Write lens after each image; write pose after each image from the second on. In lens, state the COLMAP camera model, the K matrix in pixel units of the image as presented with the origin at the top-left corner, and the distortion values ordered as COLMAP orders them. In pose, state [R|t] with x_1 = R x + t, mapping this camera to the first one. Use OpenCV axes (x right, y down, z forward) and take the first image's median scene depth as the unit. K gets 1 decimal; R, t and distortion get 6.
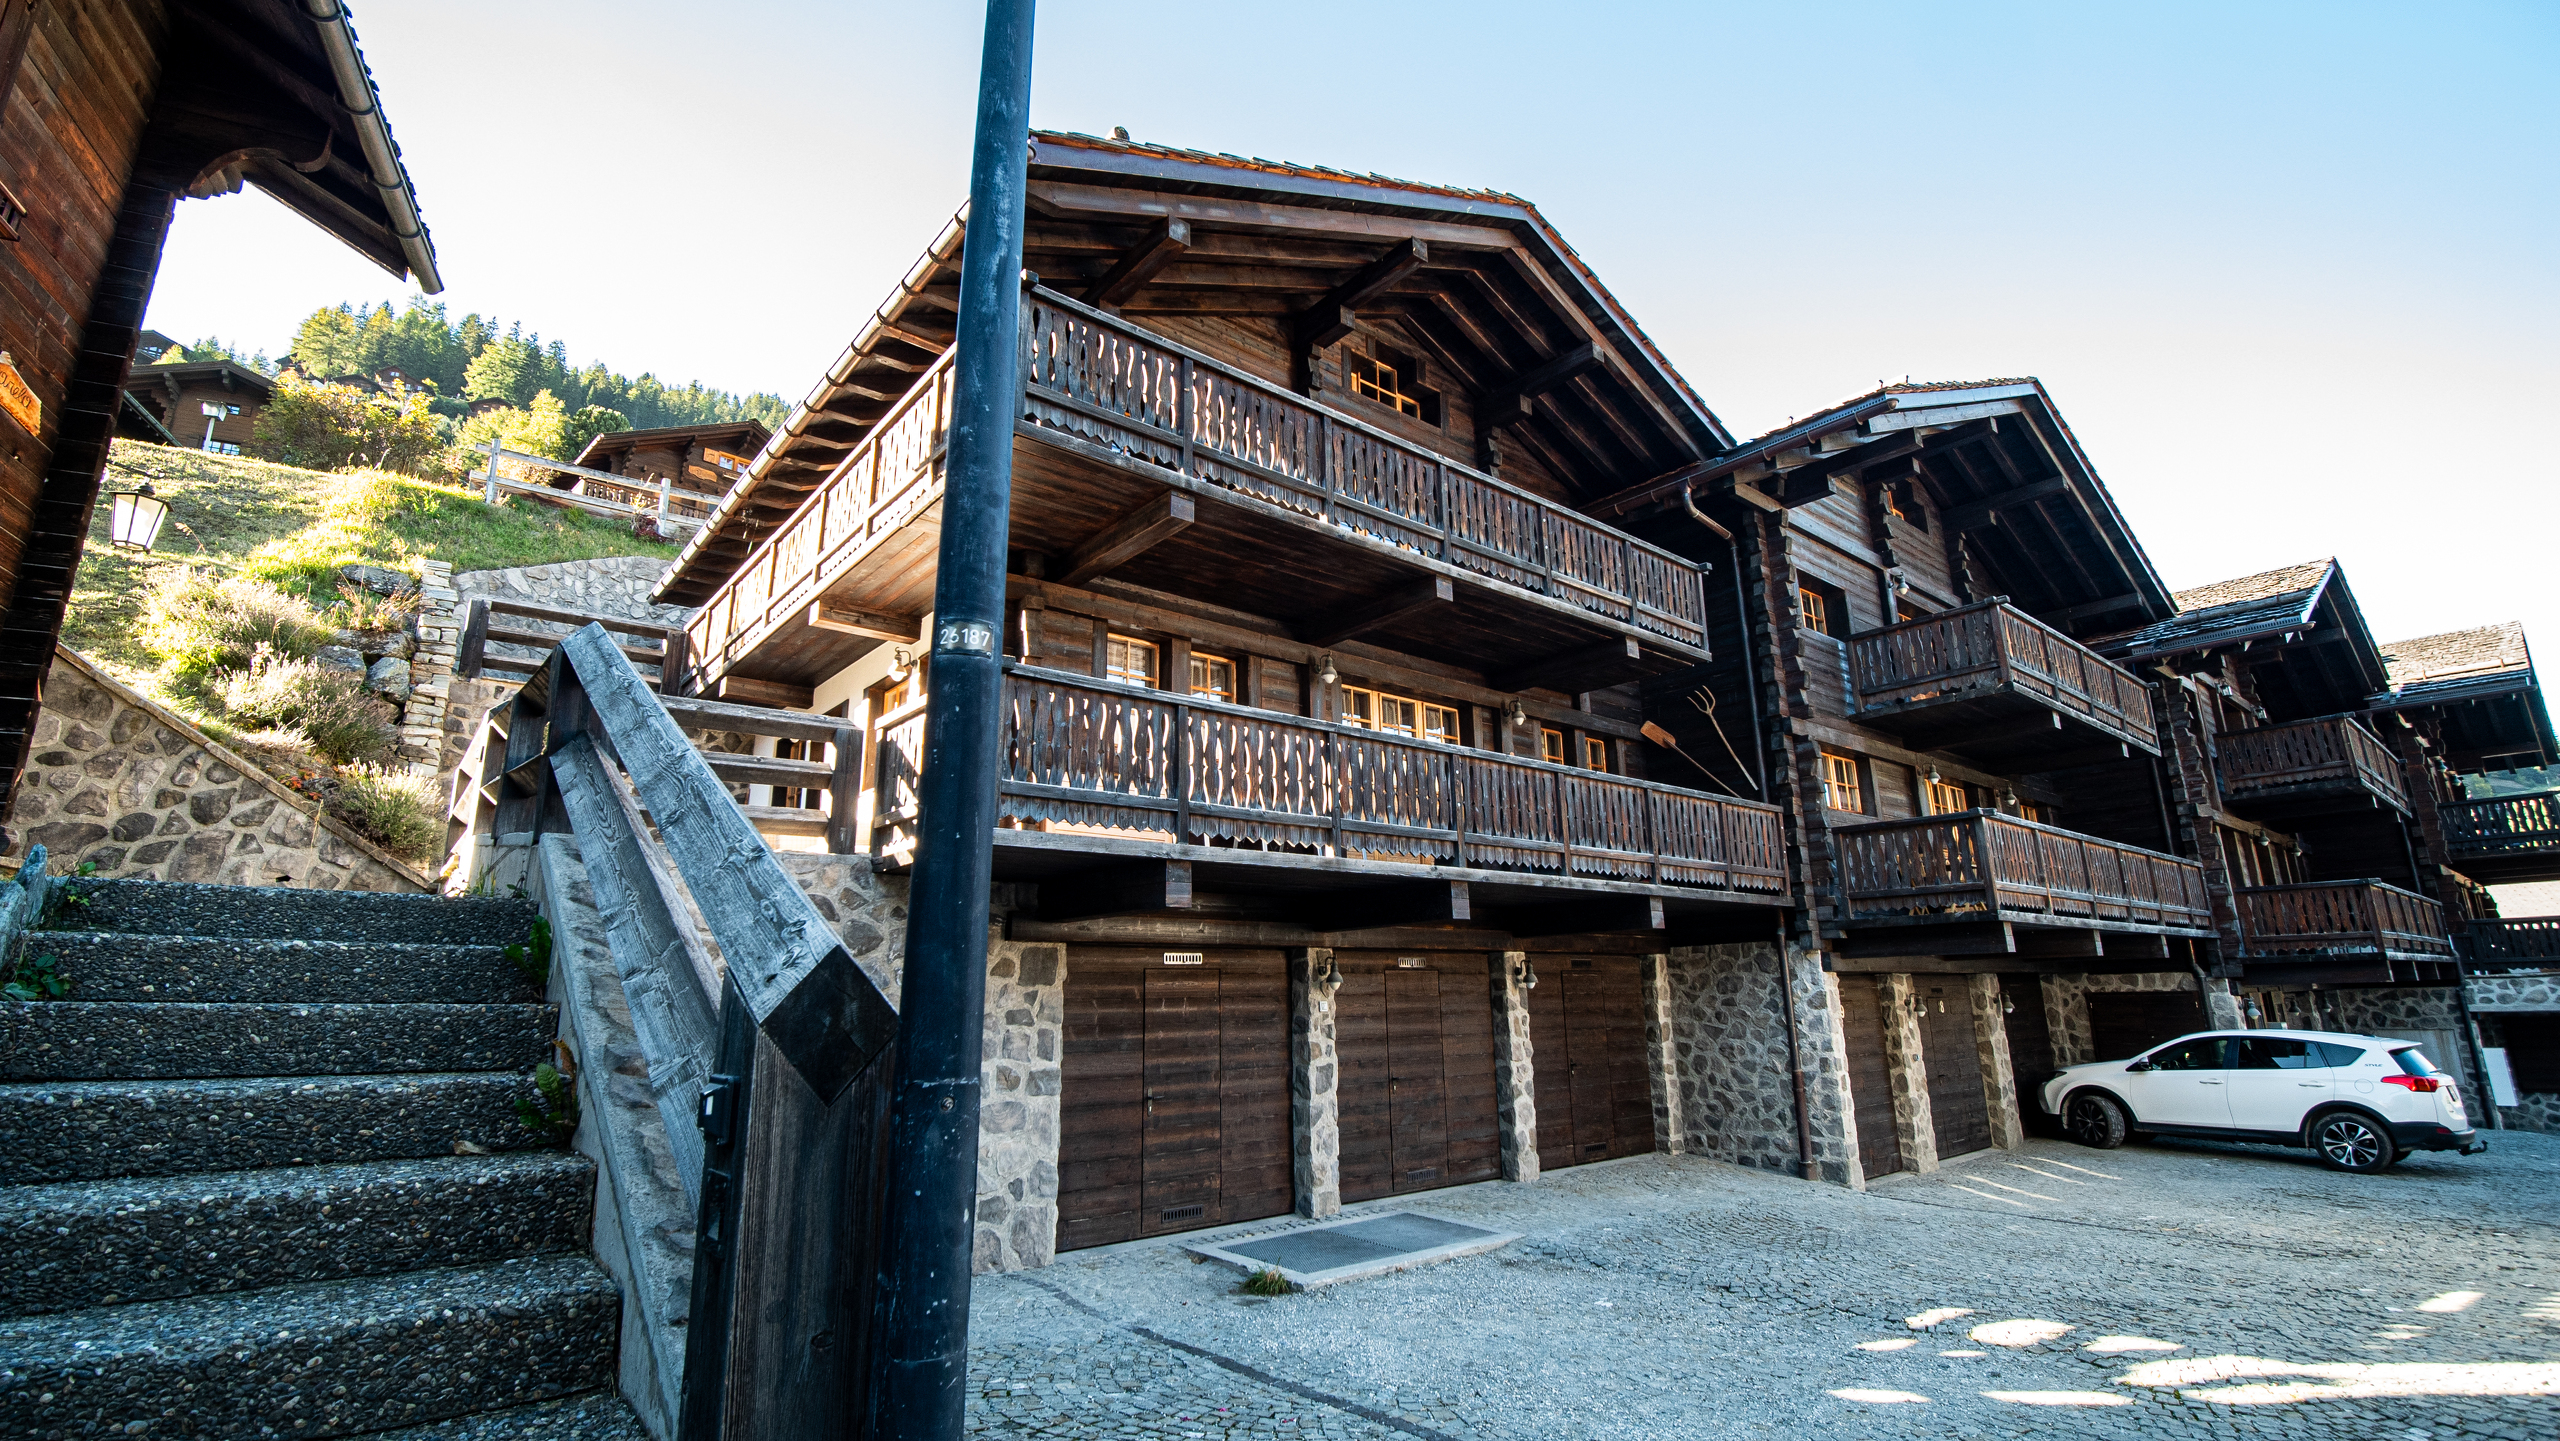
lens RADIAL K [[1140.7, 0, 1277.5], [0, 1140.7, 713.3], [0, 0, 1]] dist [-0.016592, 0.000628]
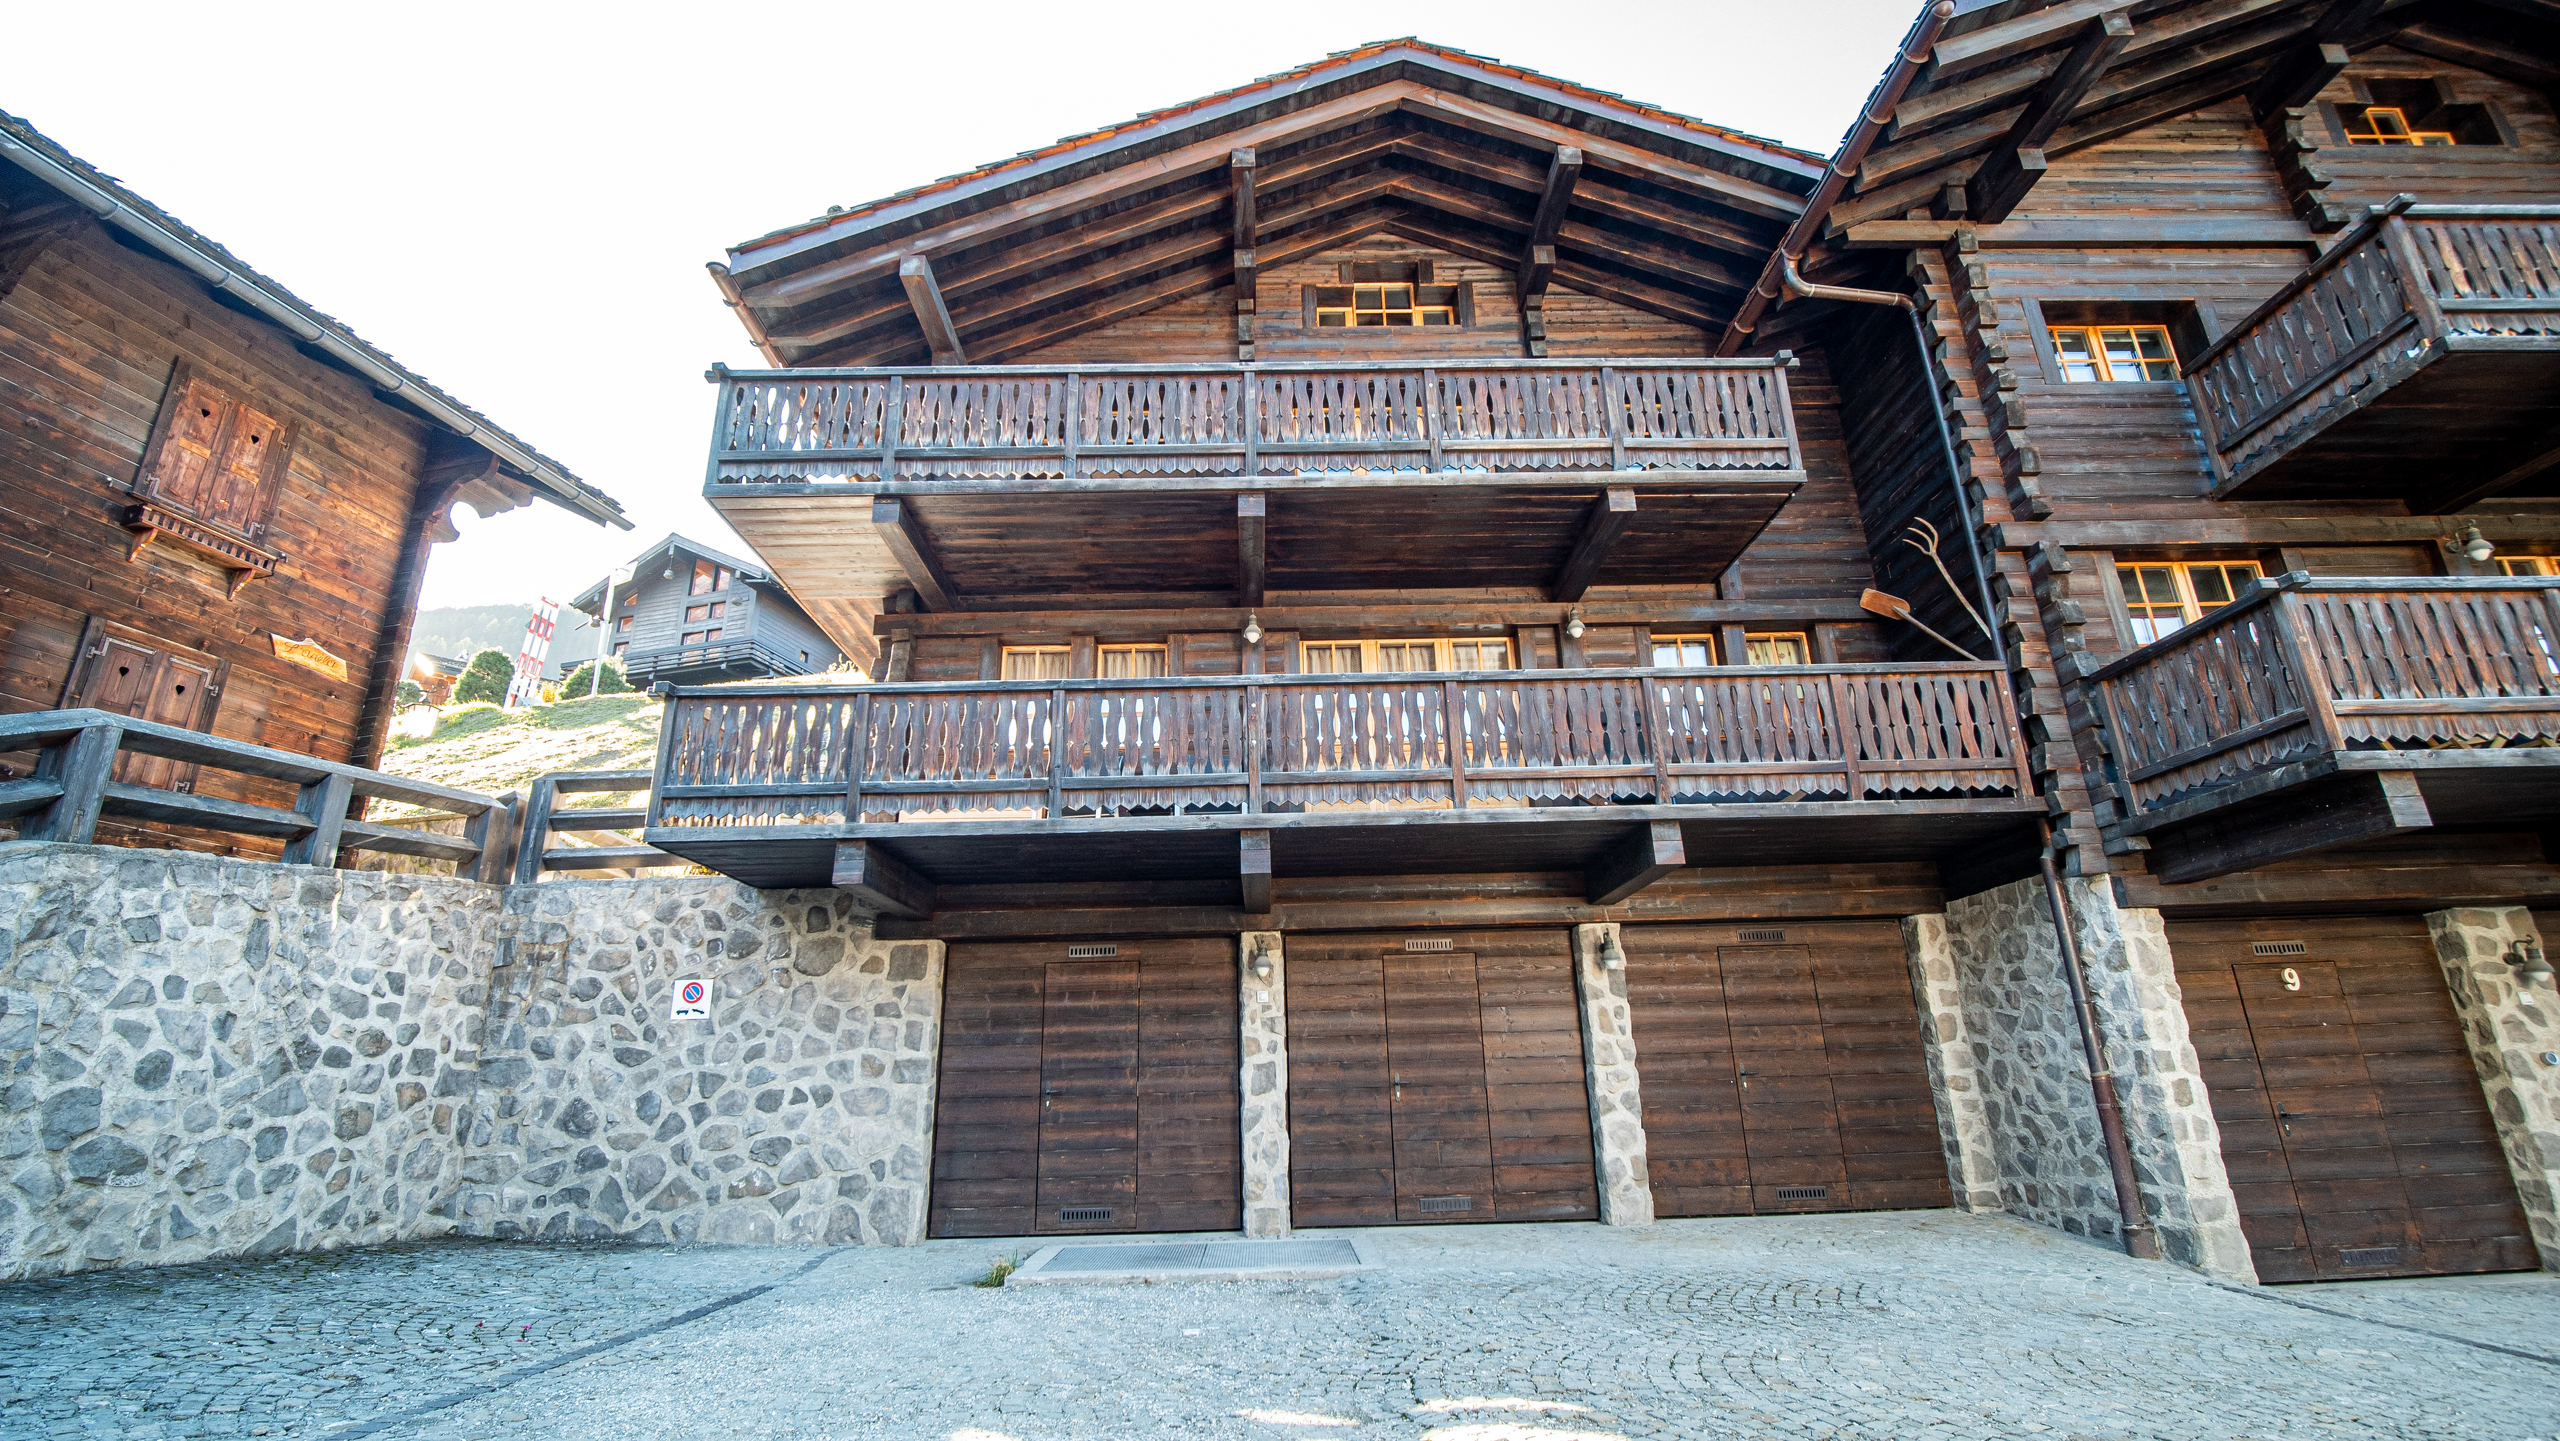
lens RADIAL K [[1140.7, 0, 1276.8], [0, 1140.7, 715.6], [0, 0, 1]] dist [-0.016592, 0.000628]
pose [[0.777583, -0.205353, -0.594302, 0.543165], [0.165904, 0.978678, -0.121100, 0.132849], [0.606498, -0.004432, 0.795073, 0.262651]]
